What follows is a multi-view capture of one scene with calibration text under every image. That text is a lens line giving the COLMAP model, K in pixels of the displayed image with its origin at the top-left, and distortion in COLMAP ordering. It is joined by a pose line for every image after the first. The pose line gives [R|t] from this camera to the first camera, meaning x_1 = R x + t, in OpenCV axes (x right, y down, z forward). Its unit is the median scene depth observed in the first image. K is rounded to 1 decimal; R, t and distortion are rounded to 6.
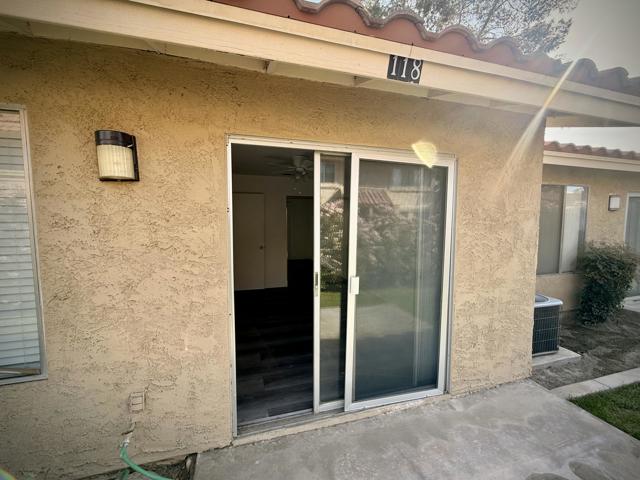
lens RADIAL K [[258.7, 0, 318.4], [0, 258.7, 240.6], [0, 0, 1]] dist [0.003669, -0.000829]
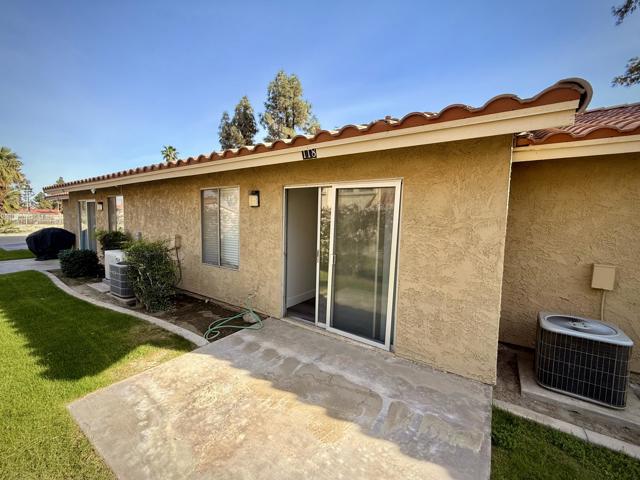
lens RADIAL K [[258.7, 0, 317.9], [0, 258.7, 241.9], [0, 0, 1]] dist [0.003669, -0.000829]
pose [[0.638806, 0.078478, -0.765354, 1.313794], [-0.081064, 0.996112, 0.034479, -0.000805], [0.765085, 0.040017, 0.642685, -0.202283]]
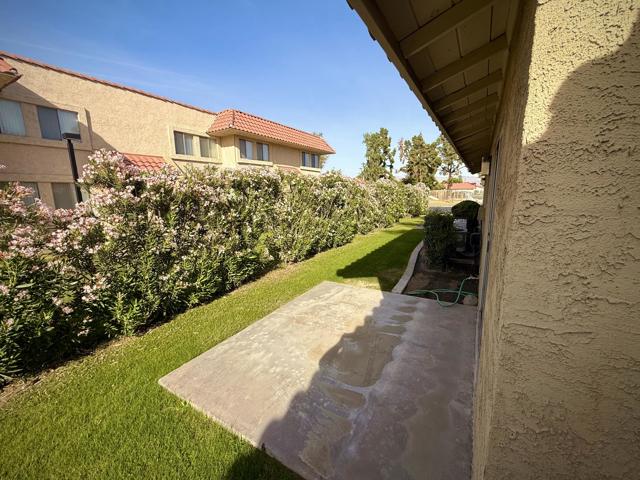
lens RADIAL K [[258.7, 0, 324.2], [0, 258.7, 244.7], [0, 0, 1]] dist [0.003669, -0.000829]
pose [[-0.725474, 0.147231, -0.672317, 1.411714], [-0.030598, 0.968985, 0.245216, -0.102818], [0.687569, 0.198470, -0.698469, 1.219617]]
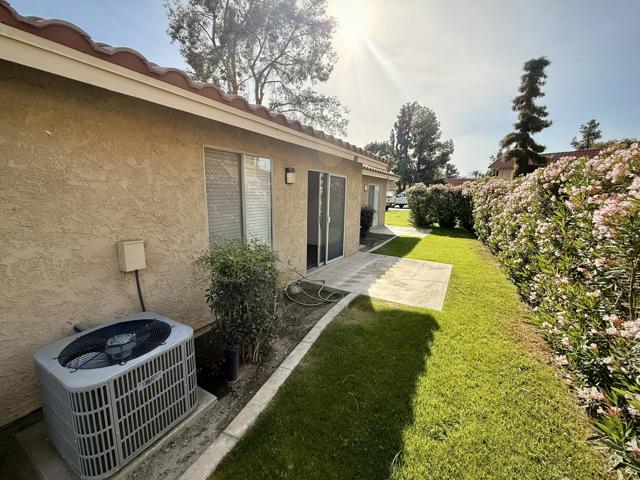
lens RADIAL K [[258.7, 0, 316.5], [0, 258.7, 239.4], [0, 0, 1]] dist [0.003669, -0.000829]
pose [[0.732981, -0.110266, 0.671253, -1.782813], [0.039867, 0.992042, 0.119428, 0.036254], [-0.679080, -0.060777, 0.731544, -0.955392]]
